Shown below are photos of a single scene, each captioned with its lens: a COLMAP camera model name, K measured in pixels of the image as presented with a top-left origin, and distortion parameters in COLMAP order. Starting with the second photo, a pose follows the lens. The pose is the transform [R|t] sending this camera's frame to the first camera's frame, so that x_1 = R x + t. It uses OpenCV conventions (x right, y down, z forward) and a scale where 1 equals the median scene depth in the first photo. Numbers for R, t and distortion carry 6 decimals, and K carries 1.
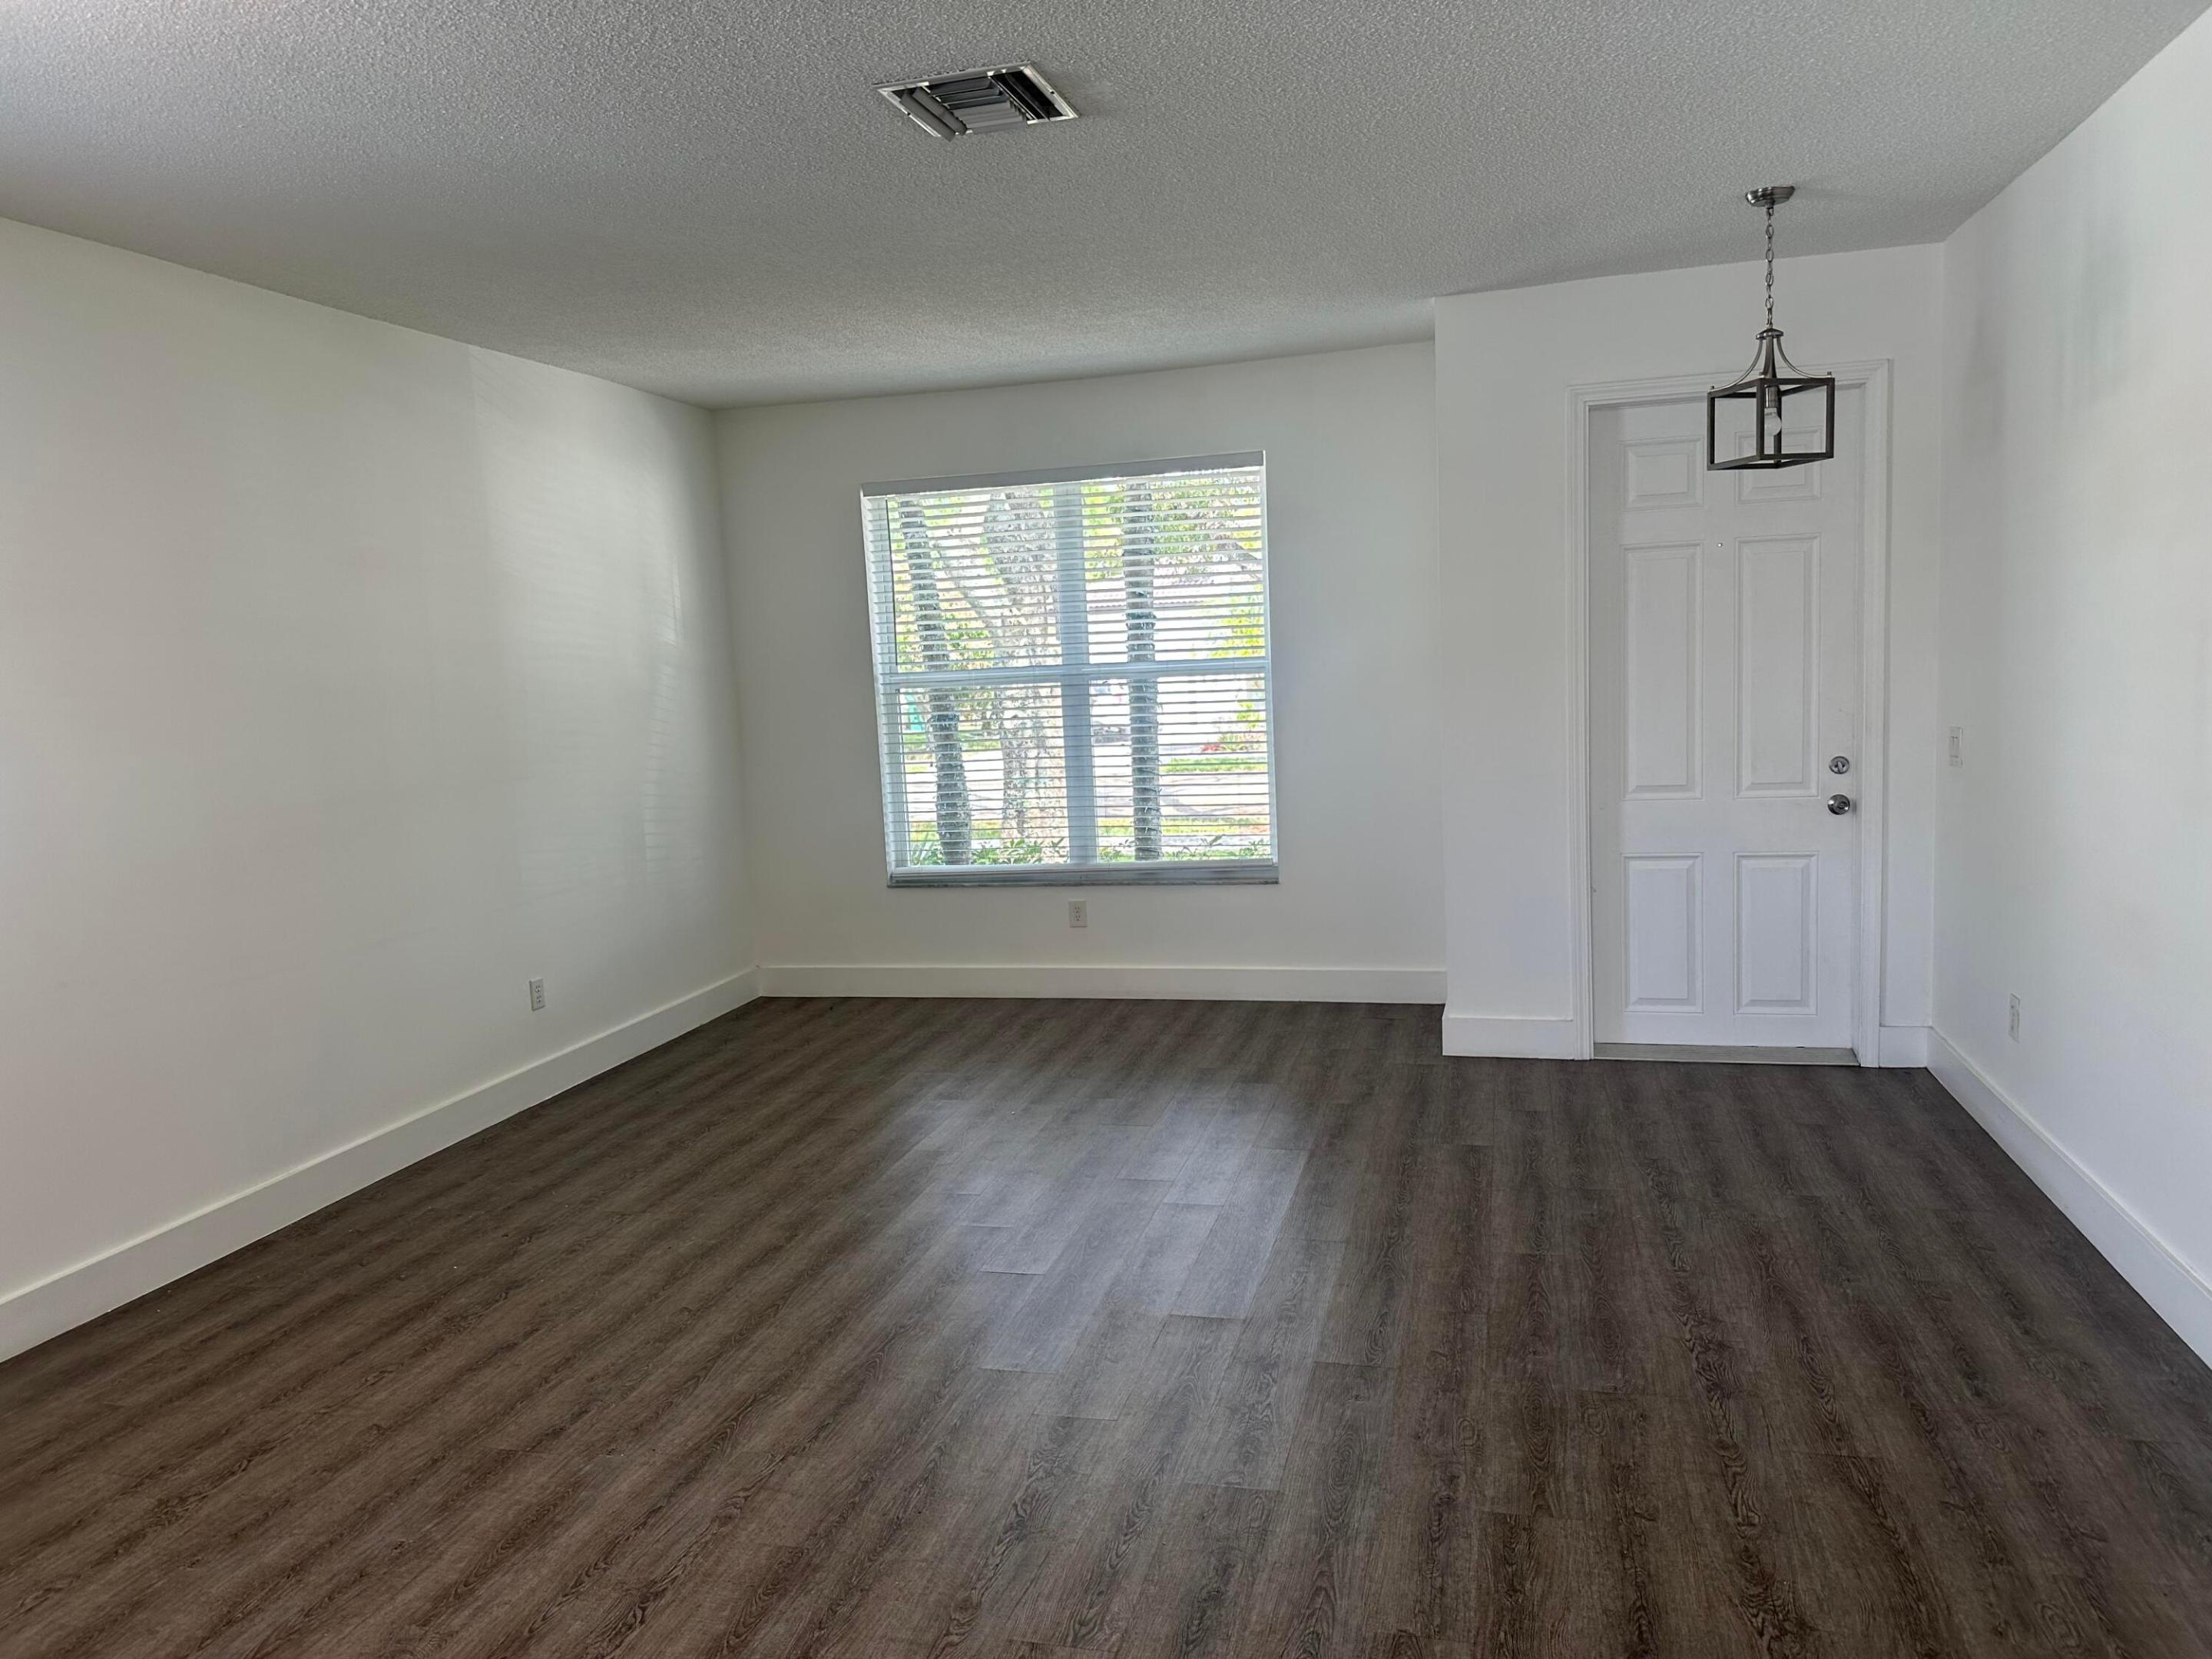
lens RADIAL K [[1538.2, 0, 1118.0], [0, 1538.2, 817.3], [0, 0, 1]] dist [0.055527, -0.065441]
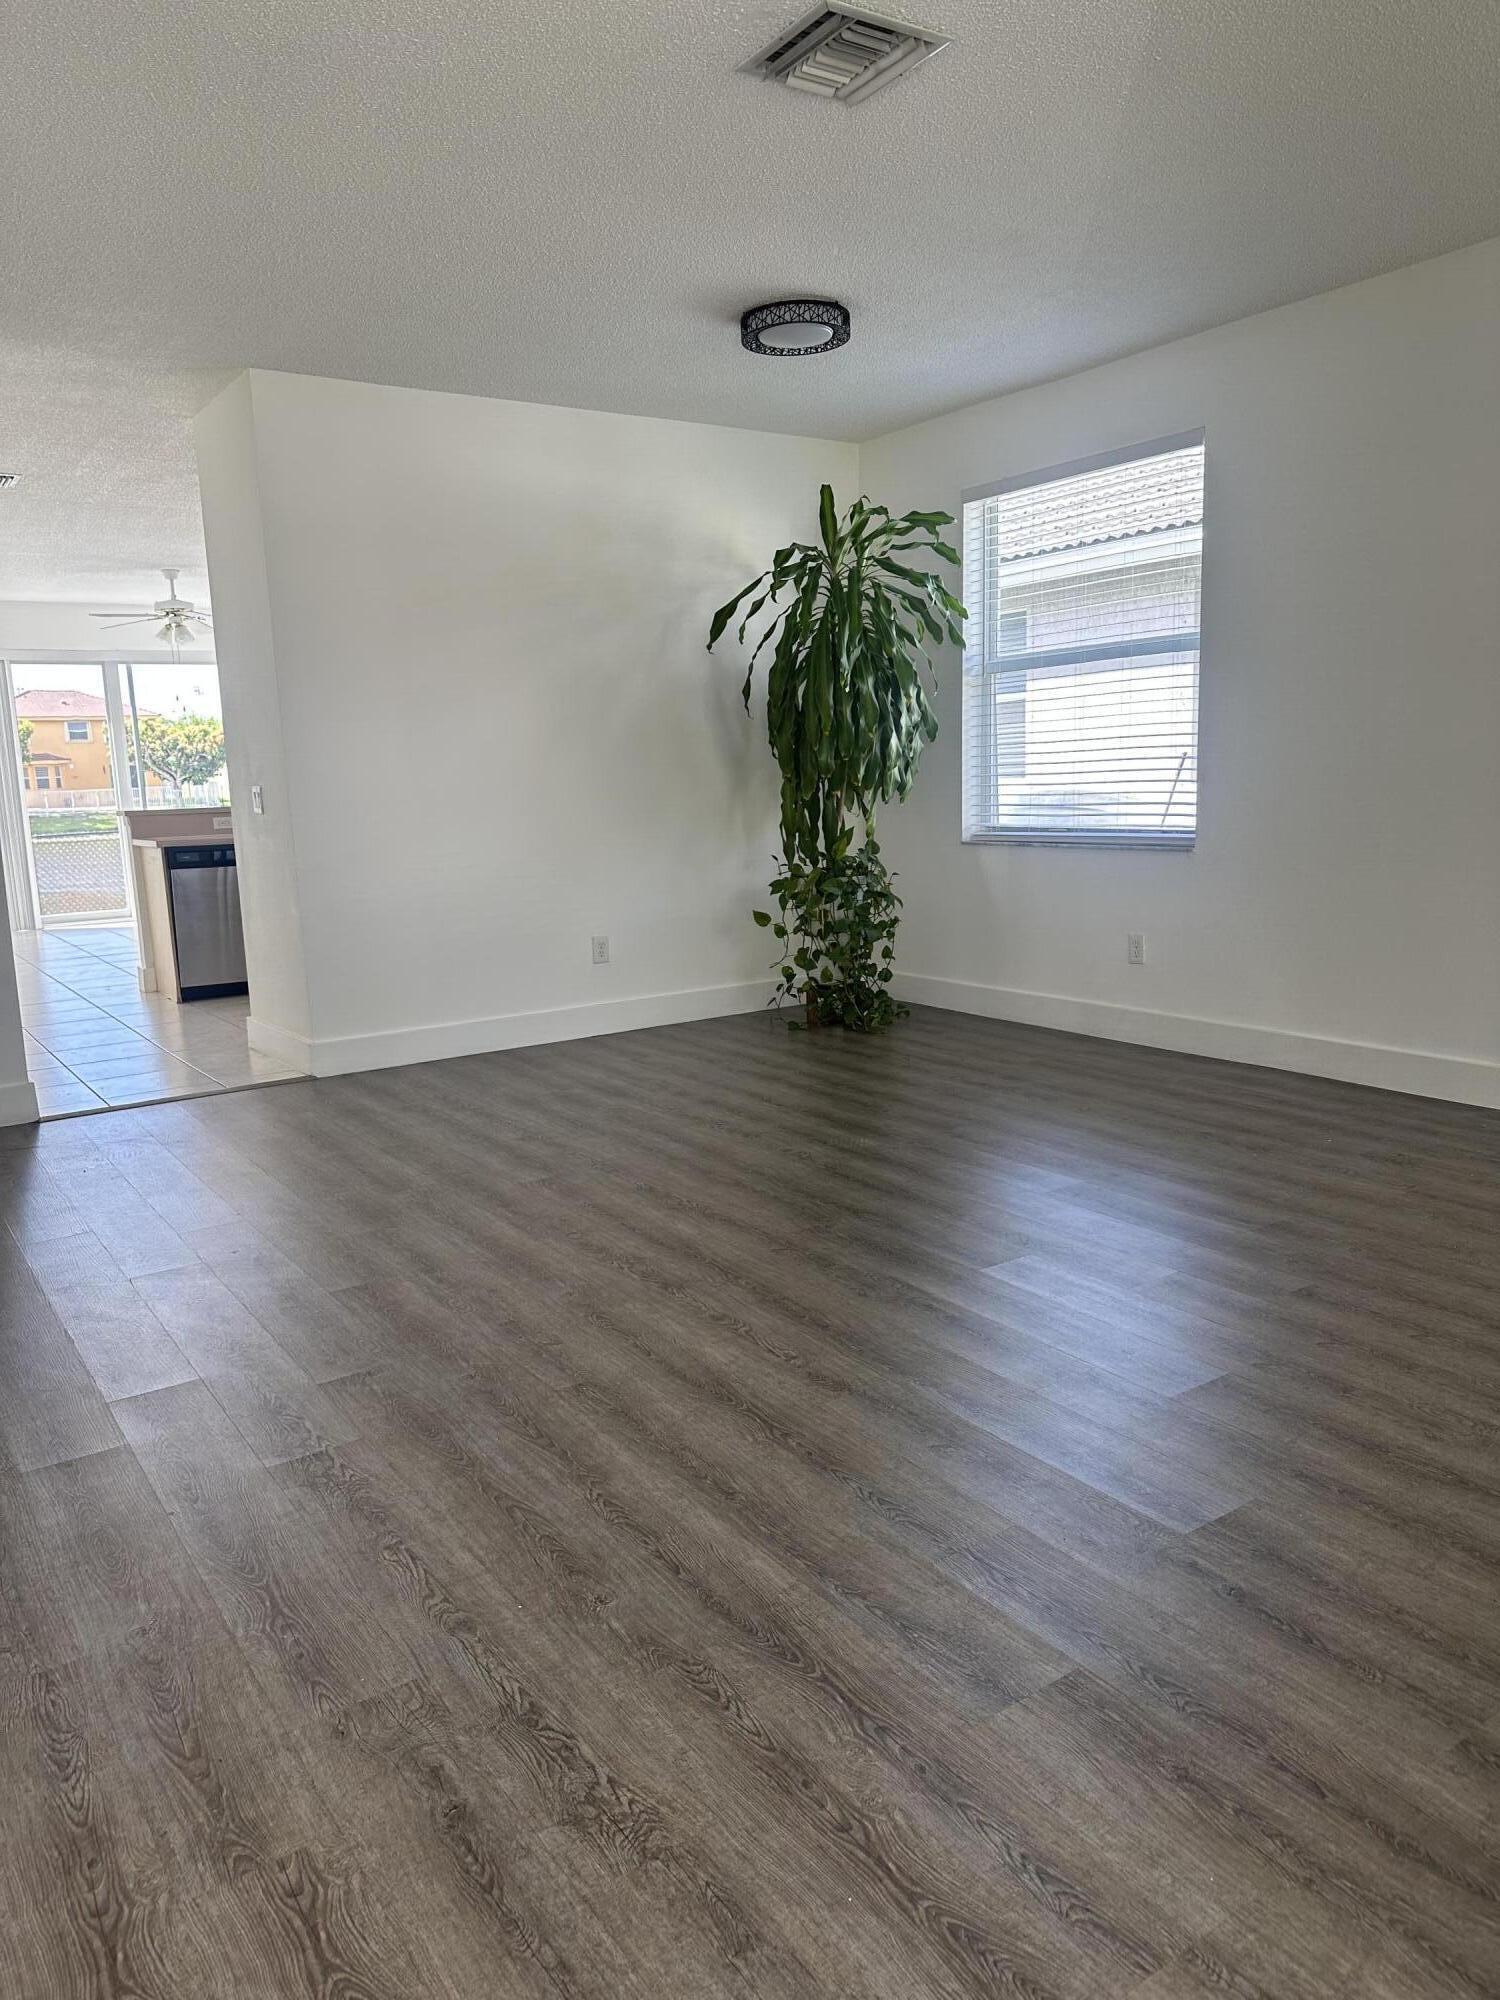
lens RADIAL K [[1390.8, 0, 750.0], [0, 1390.8, 1000.0], [0, 0, 1]] dist [0.055527, -0.065441]
pose [[-0.651472, 0.196595, -0.732758, 0.593325], [-0.018142, 0.961529, 0.274103, -0.086442], [0.758456, 0.191864, -0.622843, 1.306067]]
